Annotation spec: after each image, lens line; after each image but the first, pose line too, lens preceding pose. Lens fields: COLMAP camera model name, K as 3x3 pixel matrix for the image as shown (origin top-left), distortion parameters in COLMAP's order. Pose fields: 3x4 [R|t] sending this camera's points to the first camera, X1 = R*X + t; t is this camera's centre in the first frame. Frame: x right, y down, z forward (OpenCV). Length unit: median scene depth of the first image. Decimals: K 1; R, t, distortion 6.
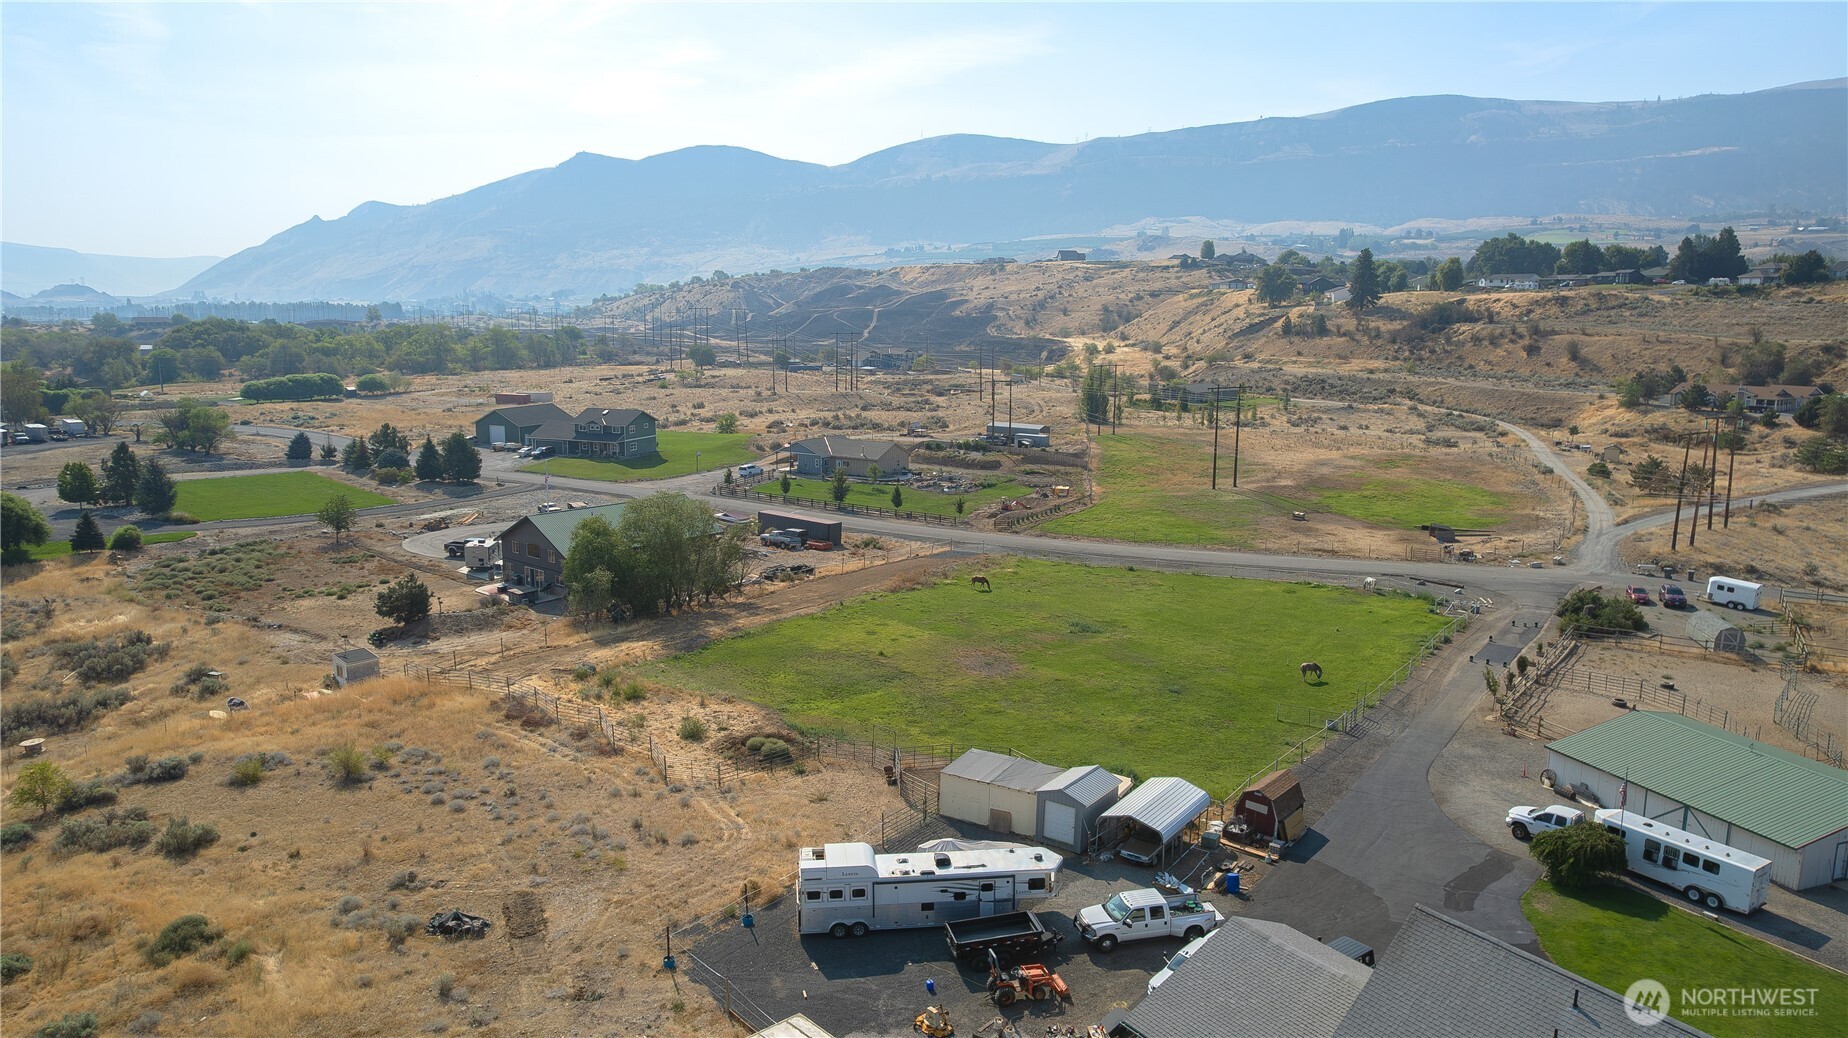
lens RADIAL K [[1207.0, 0, 927.5], [0, 1207.0, 514.6], [0, 0, 1]] dist [-0.069798, 0.049995]
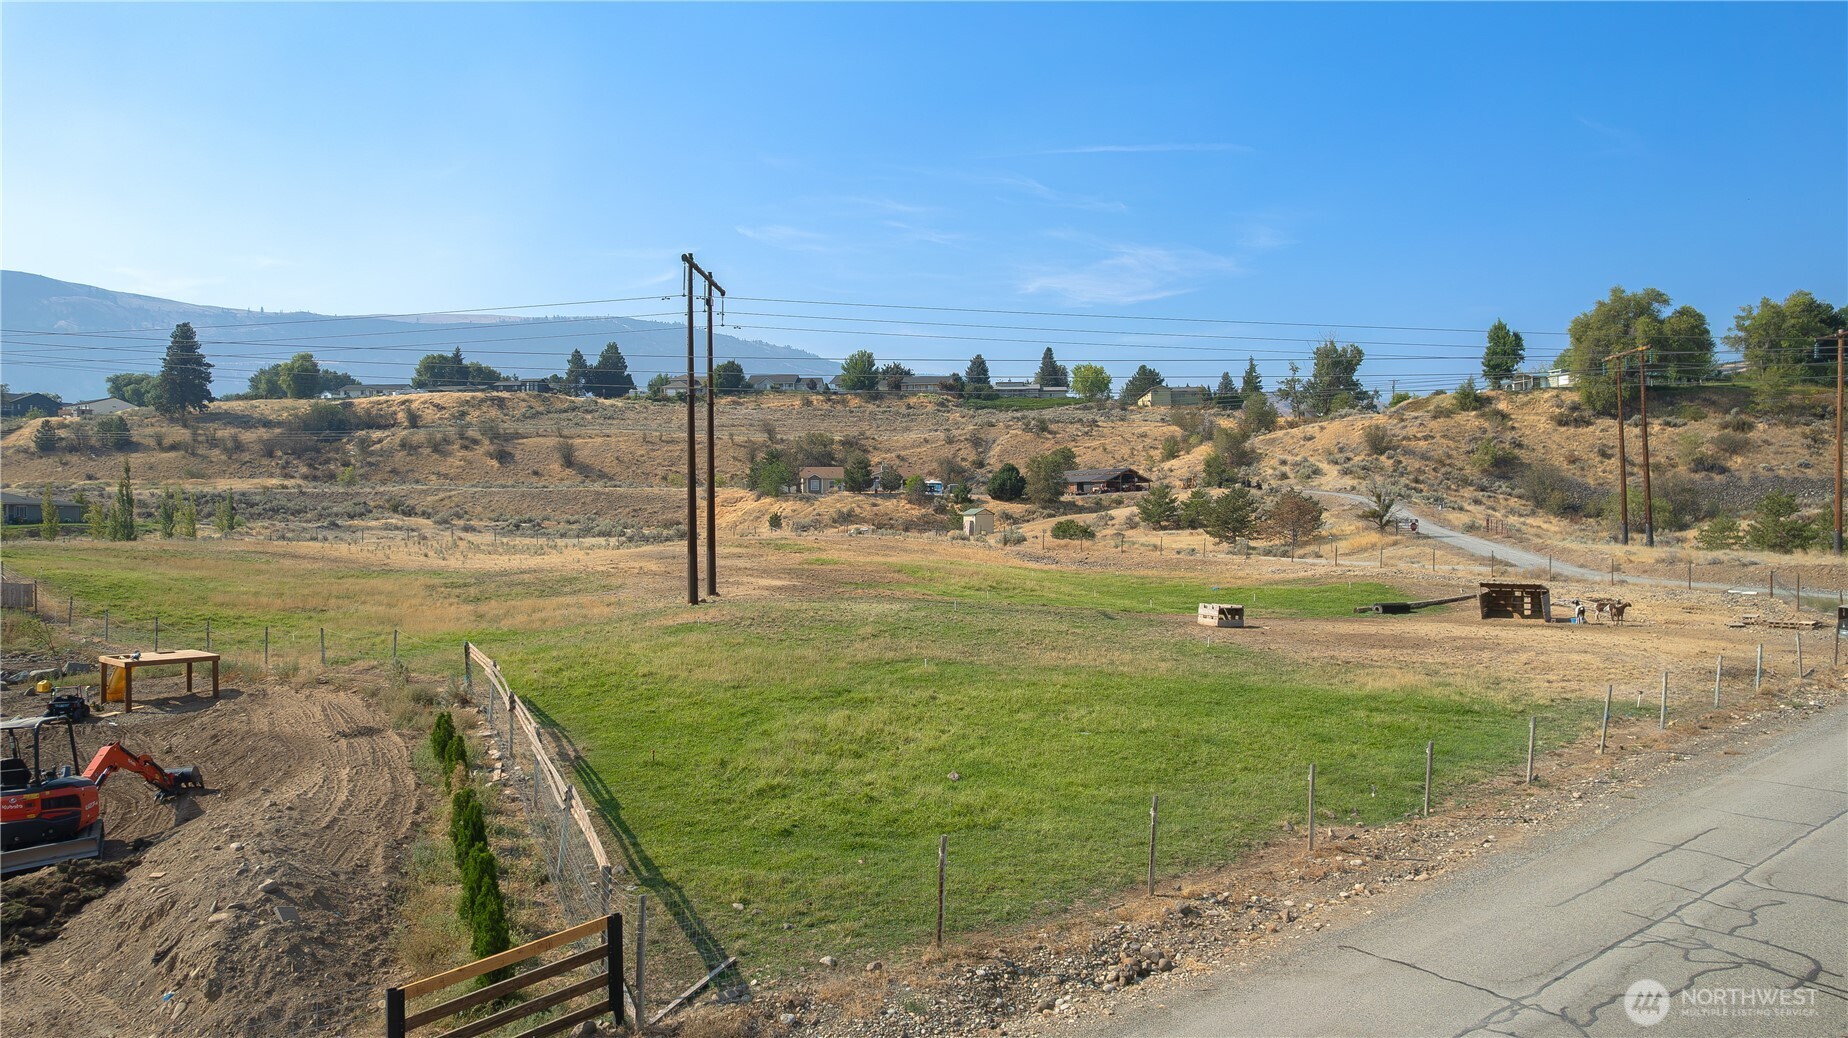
lens RADIAL K [[1194.2, 0, 928.8], [0, 1194.2, 517.1], [0, 0, 1]] dist [-0.073763, 0.060979]
pose [[0.481684, -0.008627, 0.876303, 0.004435], [0.159581, 0.984096, -0.078029, -0.004791], [-0.861693, 0.177427, 0.475400, 0.378481]]
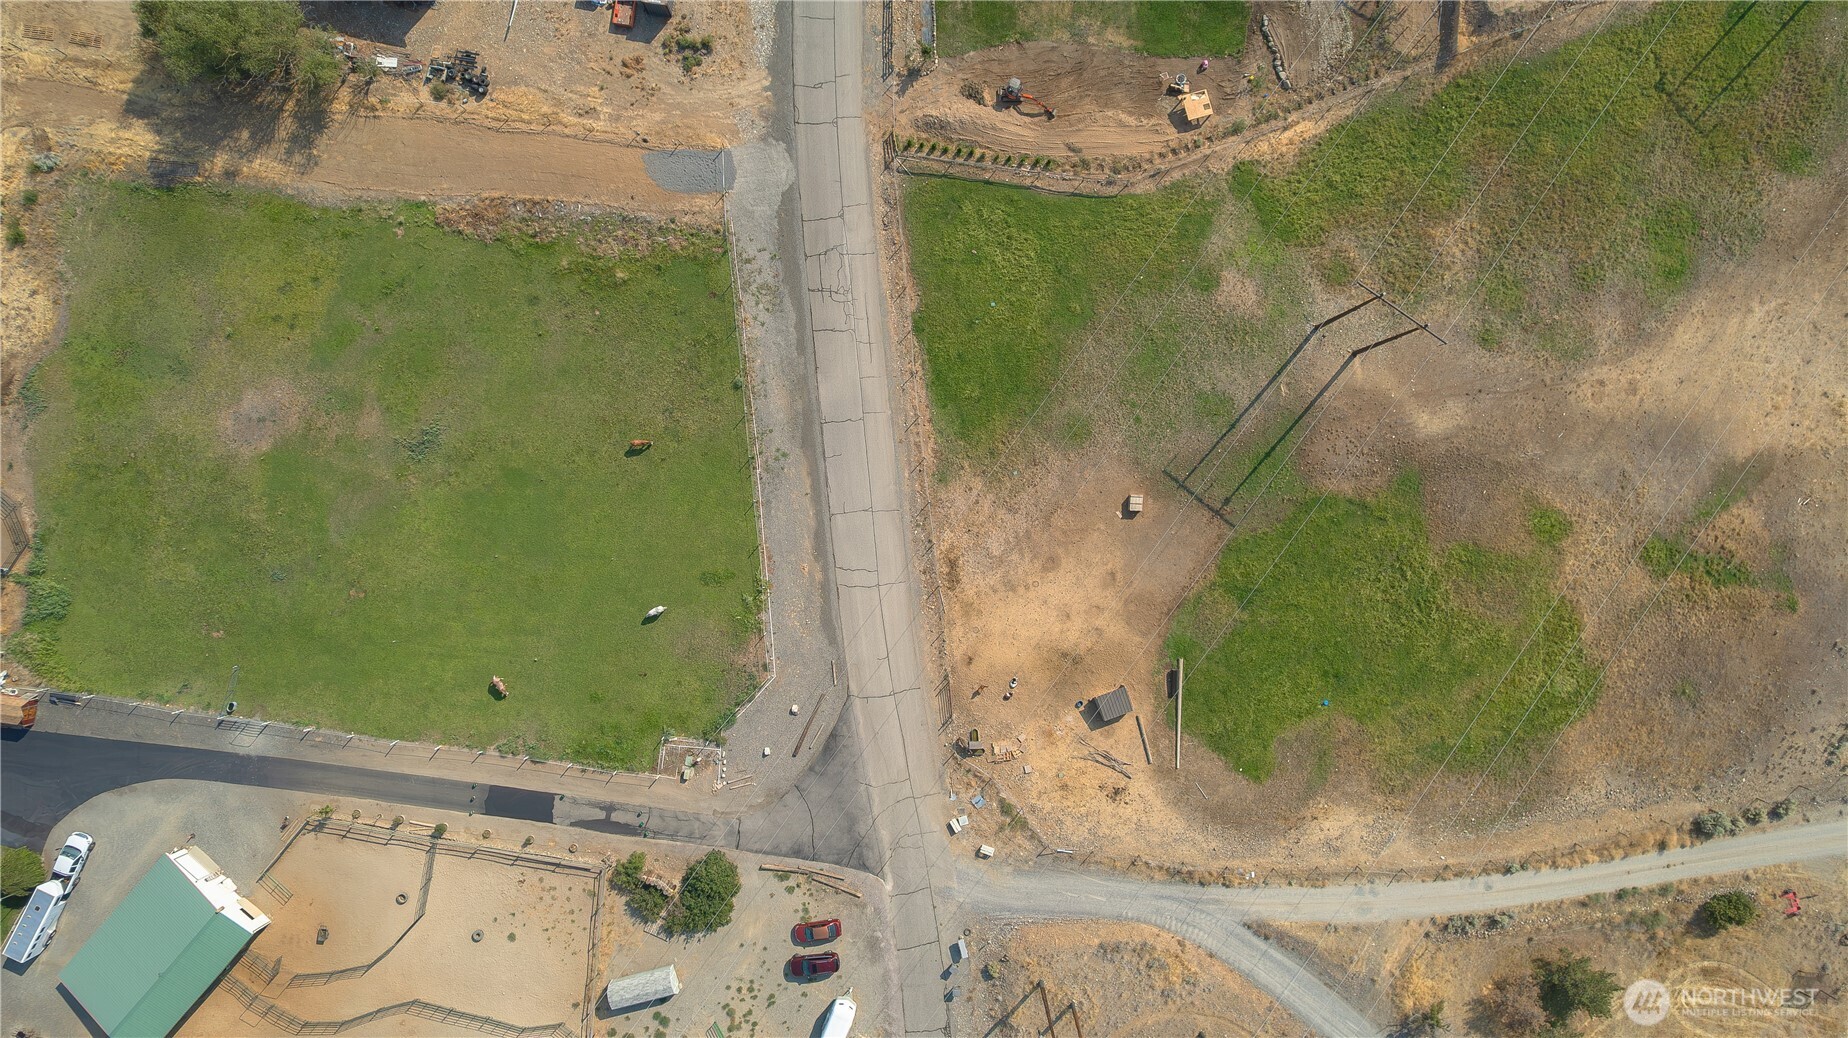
lens RADIAL K [[1178.8, 0, 924.0], [0, 1178.8, 519.0], [0, 0, 1]] dist [-0.078829, 0.073311]
pose [[0.471658, 0.881696, -0.012280, 0.111019], [-0.149172, 0.093509, 0.984380, -0.261868], [0.869072, -0.462459, 0.175629, 0.319991]]
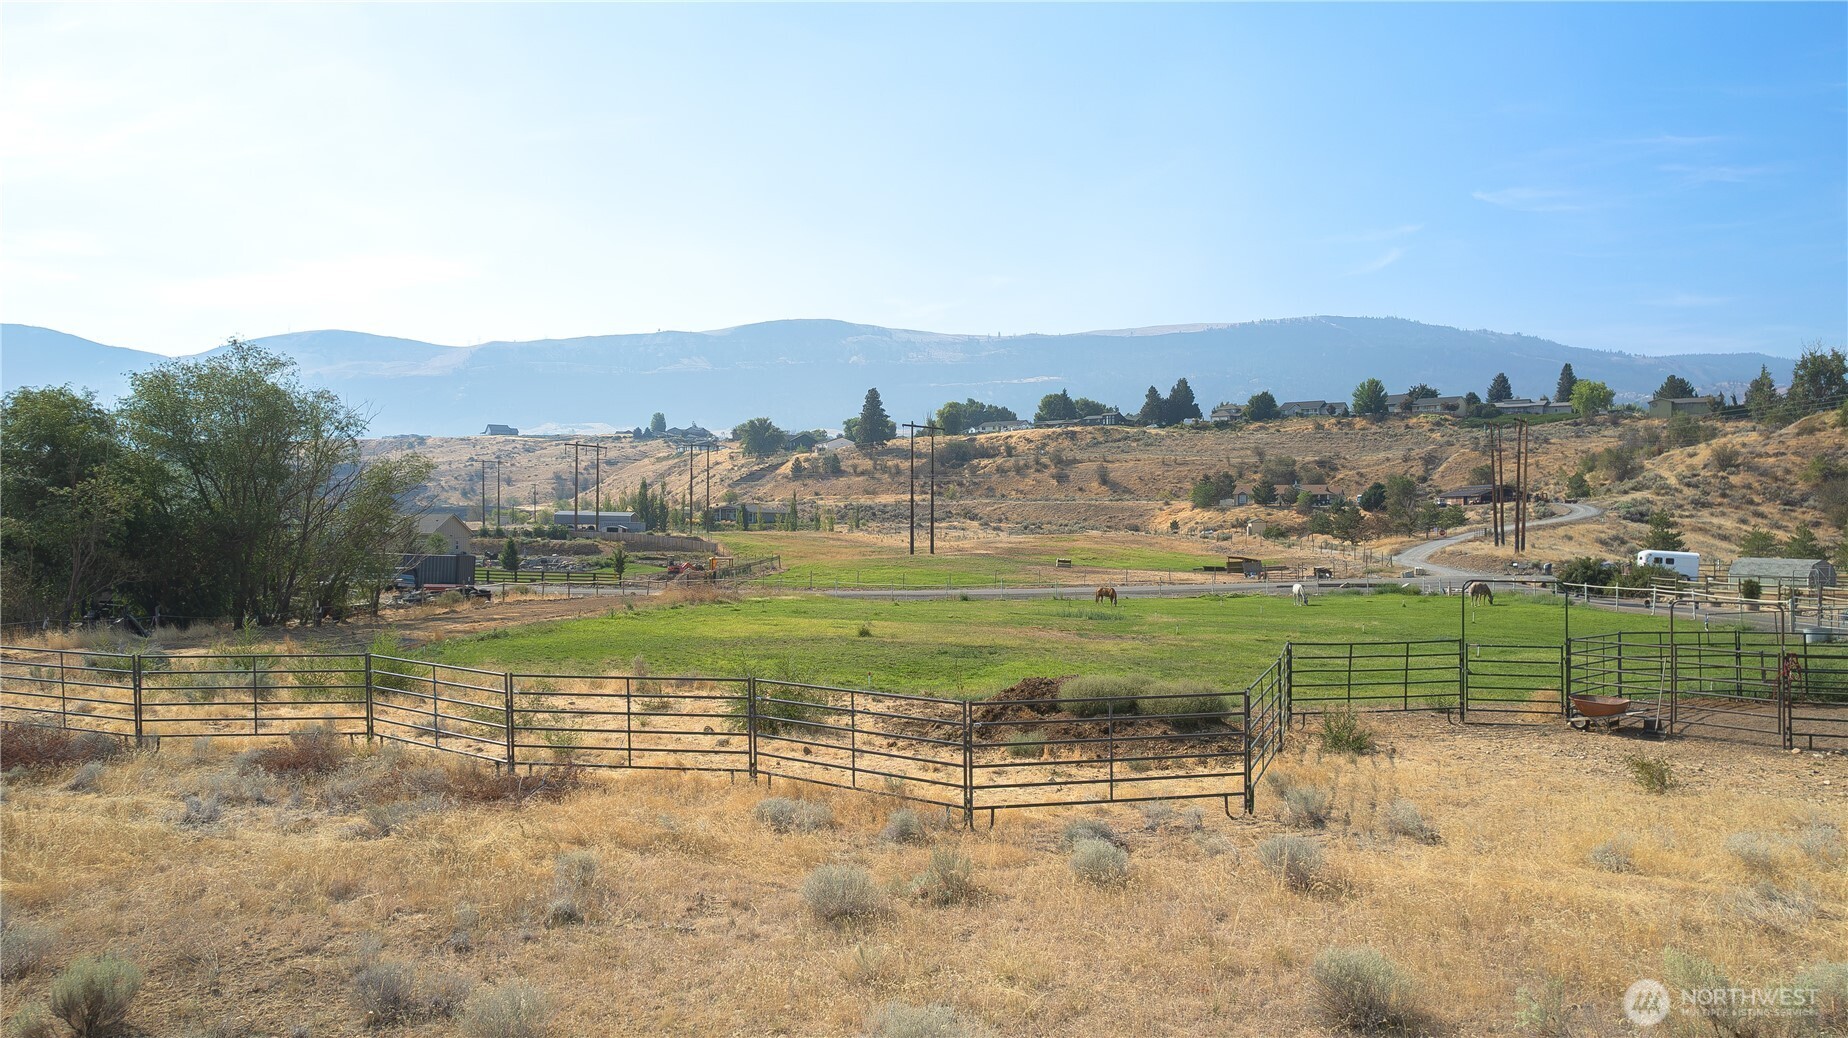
lens RADIAL K [[1227.3, 0, 927.0], [0, 1227.3, 514.9], [0, 0, 1]] dist [-0.067782, 0.055418]
pose [[0.884153, -0.000998, 0.467196, -0.056542], [0.083345, 0.984294, -0.155626, 0.035513], [-0.459703, 0.176536, 0.870350, 0.143908]]
